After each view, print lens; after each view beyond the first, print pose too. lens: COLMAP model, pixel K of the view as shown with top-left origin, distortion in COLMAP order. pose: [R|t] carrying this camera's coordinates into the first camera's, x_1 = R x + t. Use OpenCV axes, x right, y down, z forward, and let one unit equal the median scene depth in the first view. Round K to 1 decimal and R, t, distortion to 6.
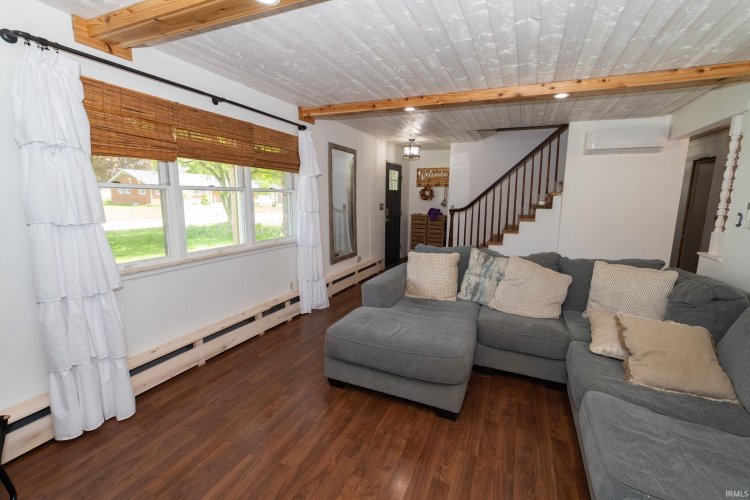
lens RADIAL K [[327.7, 0, 372.5], [0, 327.7, 247.6], [0, 0, 1]] dist [-0.004772, -0.000487]
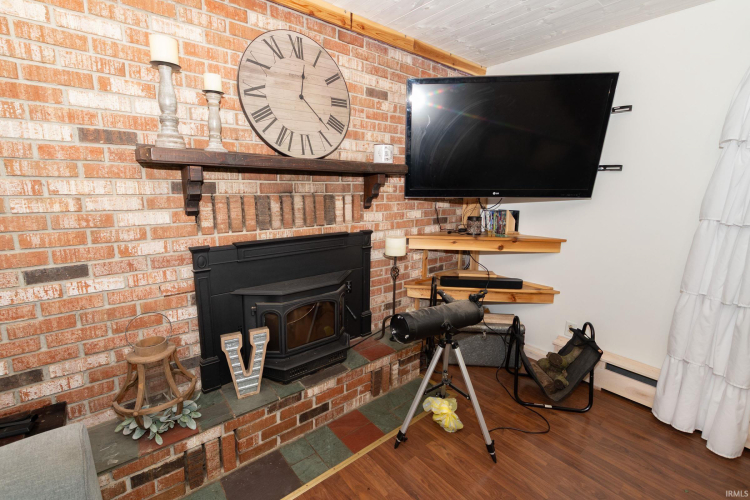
lens RADIAL K [[327.7, 0, 372.5], [0, 327.7, 247.6], [0, 0, 1]] dist [-0.004772, -0.000487]
pose [[-0.447002, 0.147250, -0.882330, 0.314482], [-0.160067, 0.957272, 0.240850, -0.054836], [0.880095, 0.248892, -0.404333, 0.400792]]
